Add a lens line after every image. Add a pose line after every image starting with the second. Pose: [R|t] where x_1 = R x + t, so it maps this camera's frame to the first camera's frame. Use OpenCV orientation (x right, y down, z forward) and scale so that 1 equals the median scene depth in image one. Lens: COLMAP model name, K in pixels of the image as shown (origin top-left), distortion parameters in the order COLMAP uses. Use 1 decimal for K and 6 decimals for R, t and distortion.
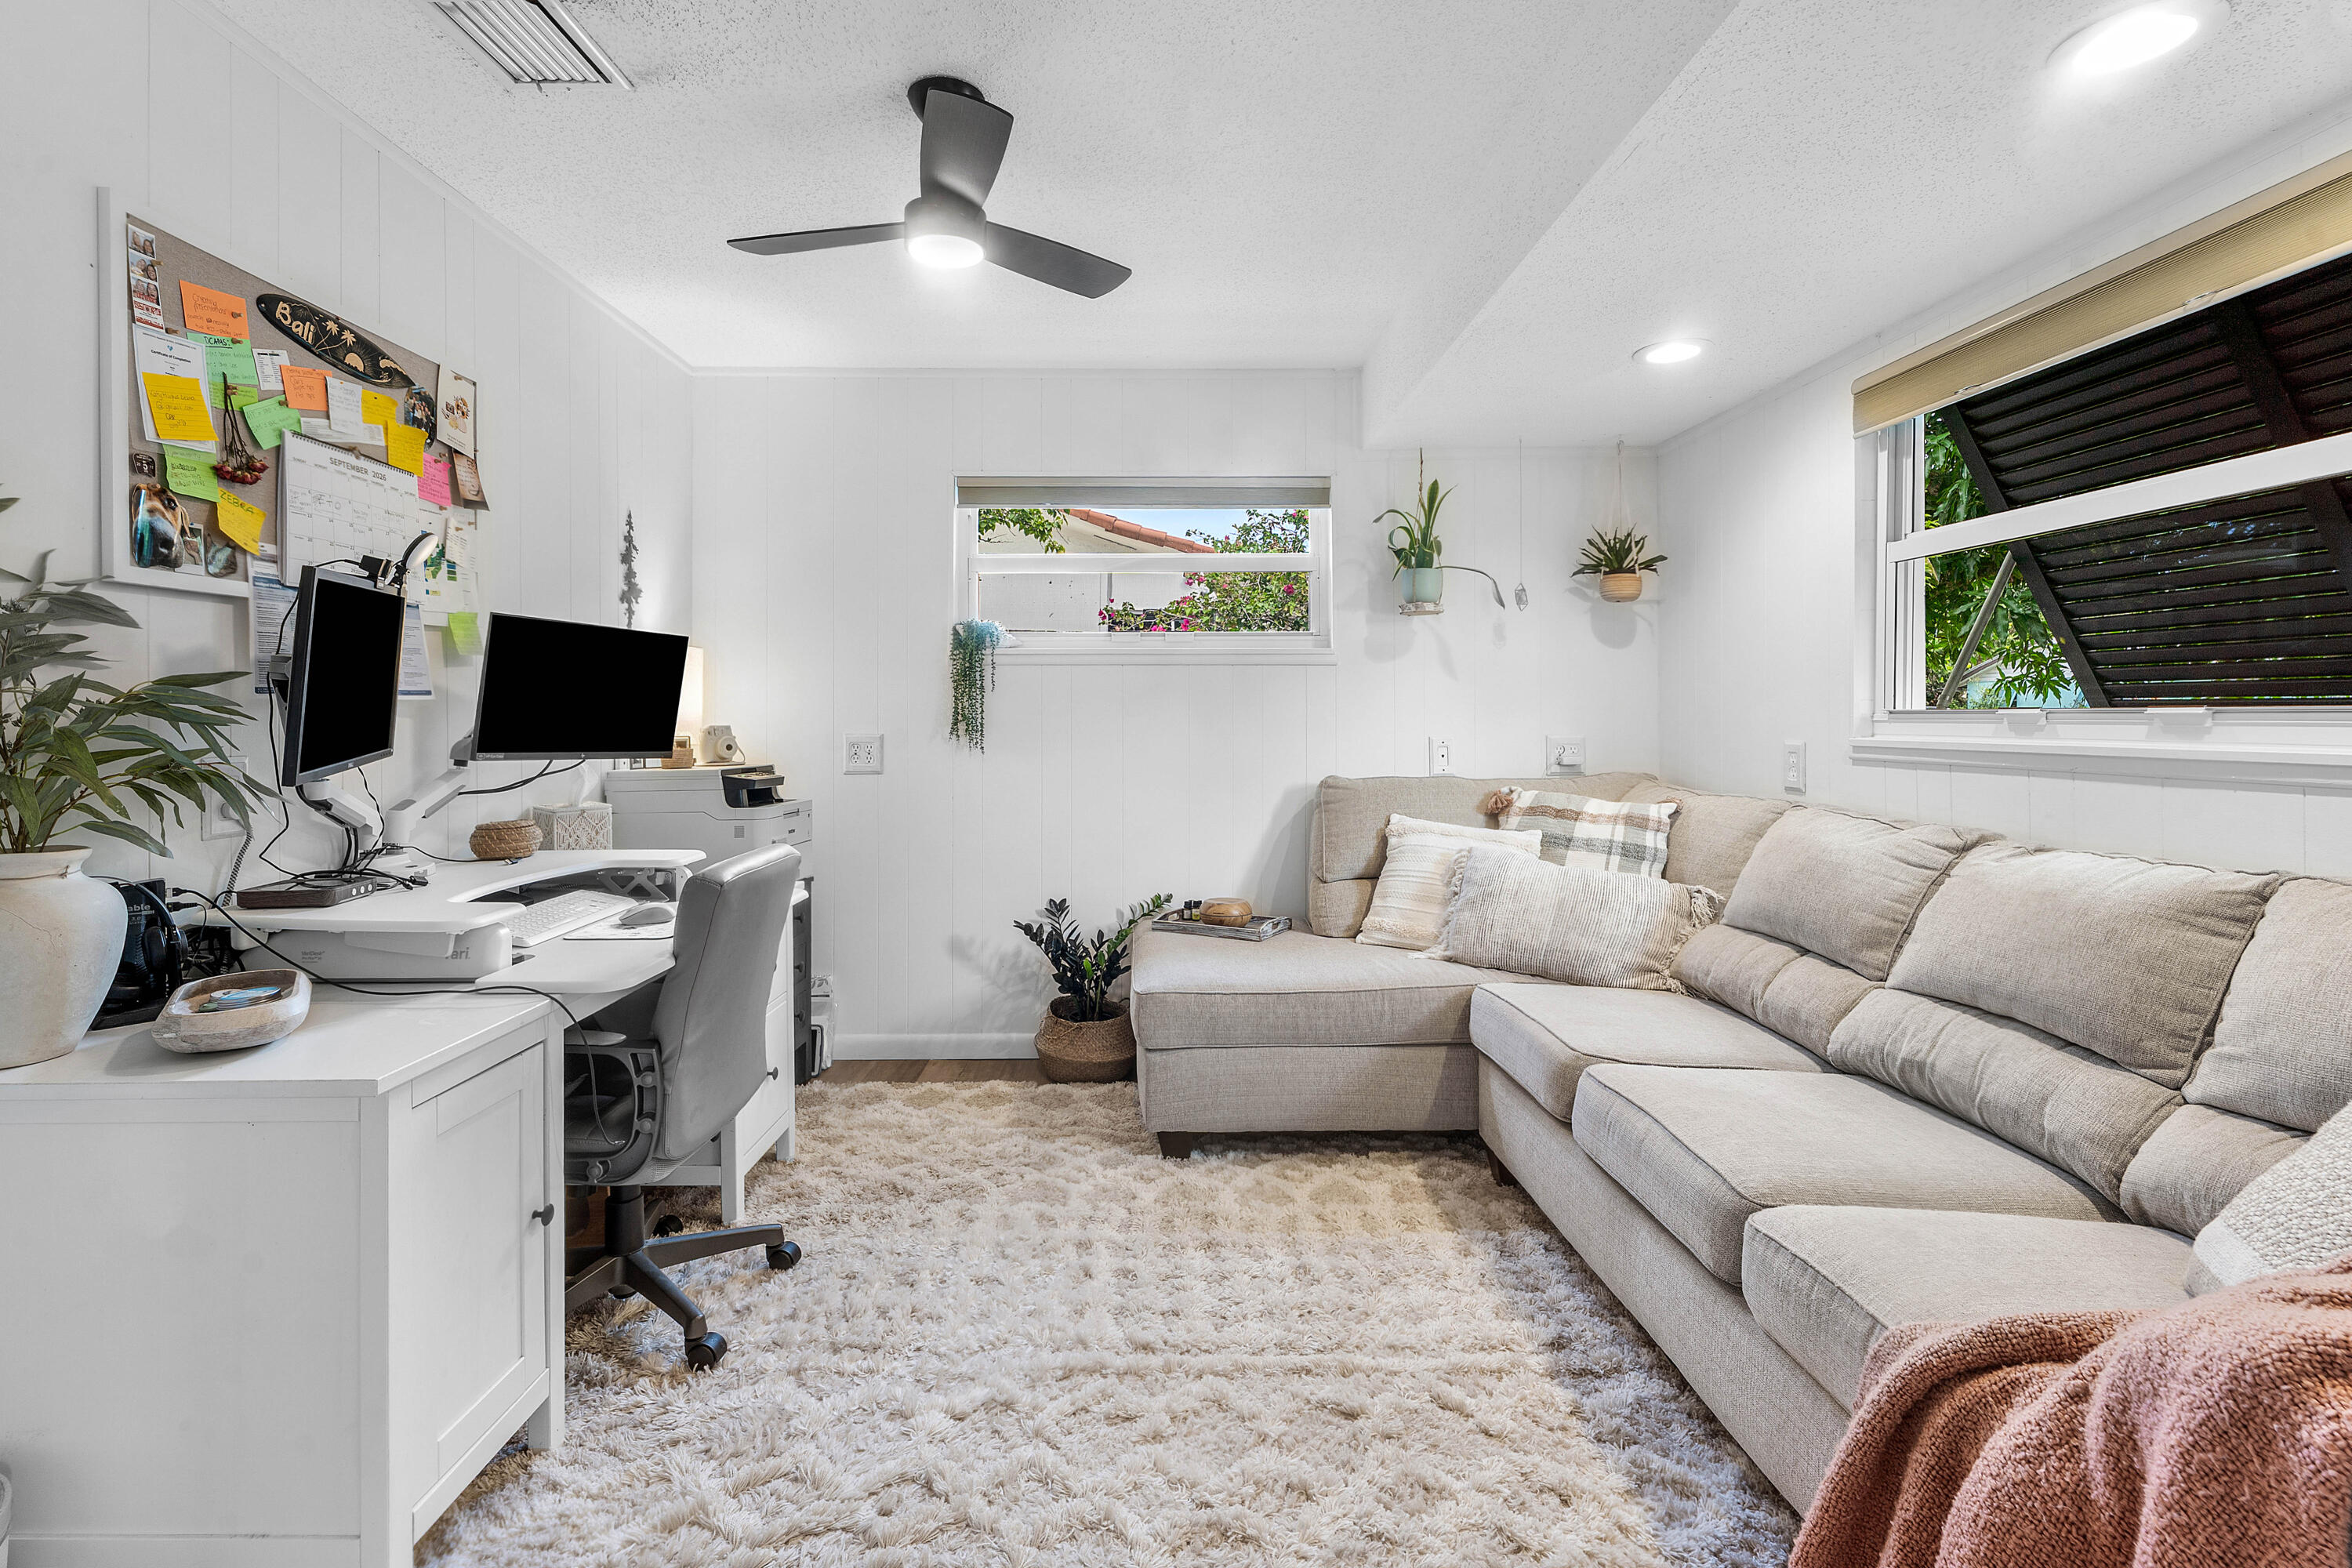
lens RADIAL K [[1045.8, 0, 1155.4], [0, 1045.8, 736.4], [0, 0, 1]] dist [-0.009059, 0.003349]
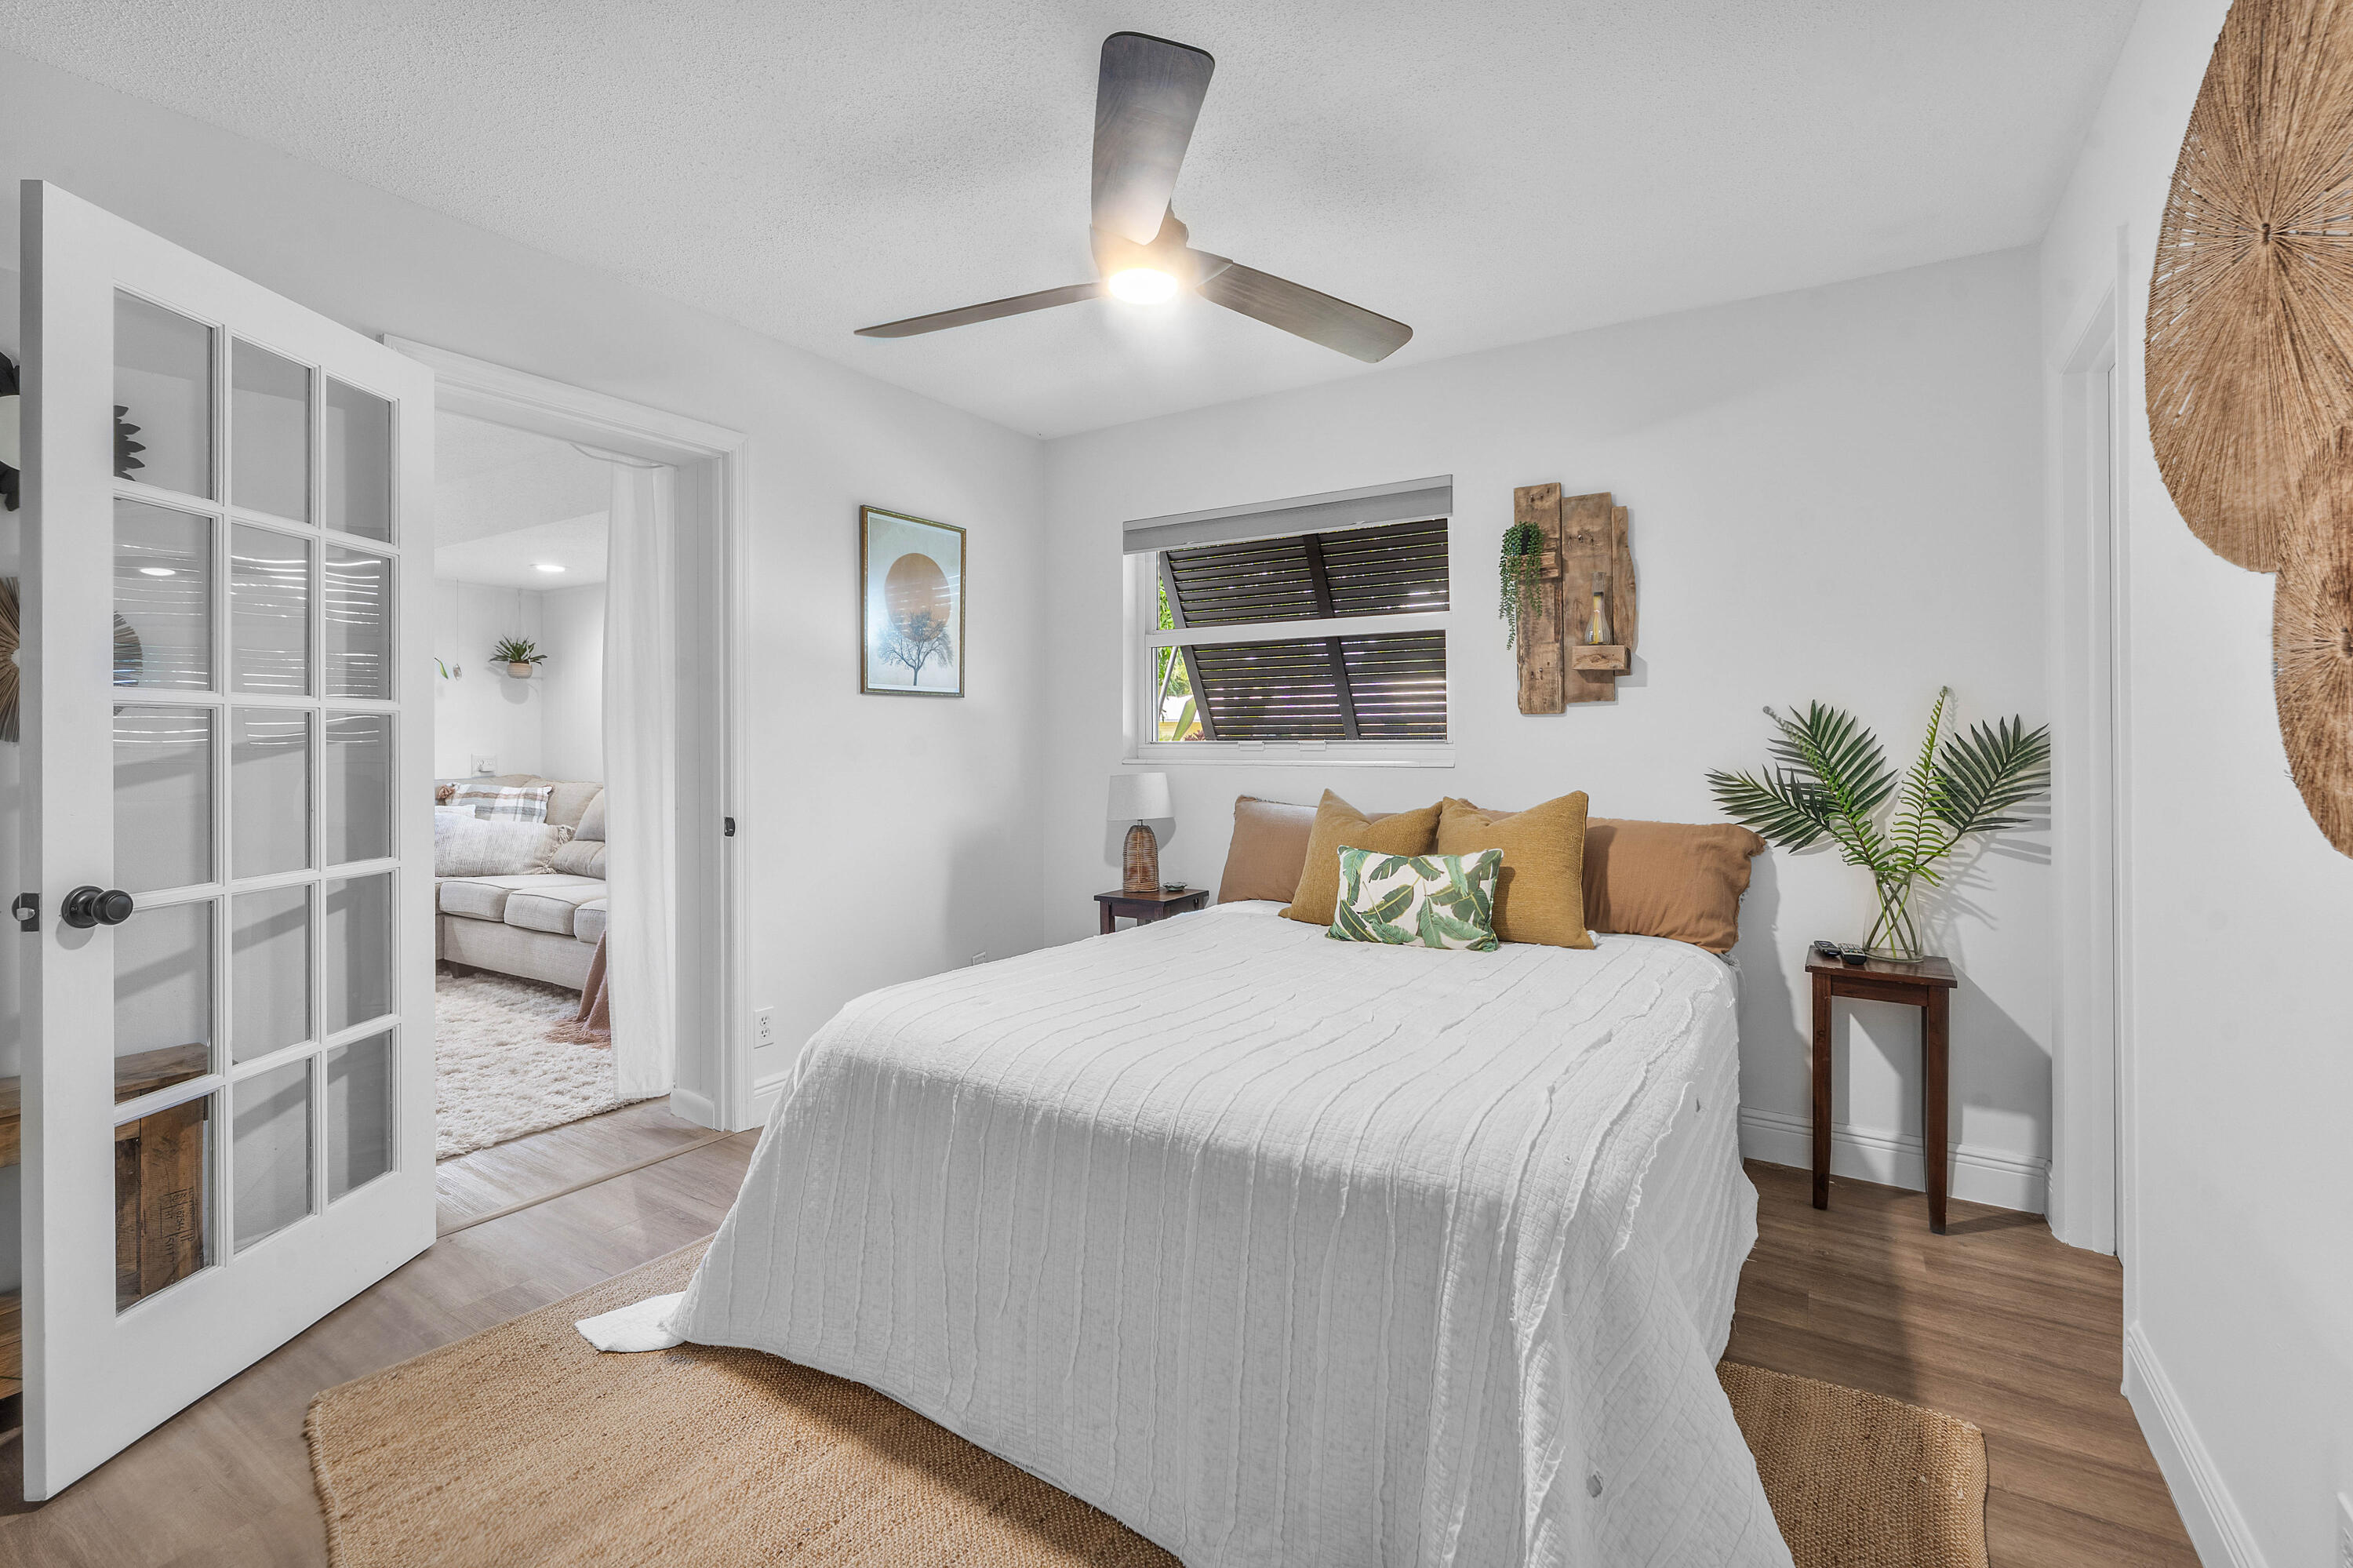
lens RADIAL K [[1046.3, 0, 1171.6], [0, 1046.3, 766.2], [0, 0, 1]] dist [-0.009059, 0.003349]
pose [[0.547937, -0.002163, 0.836517, -0.503404], [0.002905, 0.999996, 0.000683, 0.025714], [-0.836515, 0.002056, 0.547941, -1.051252]]
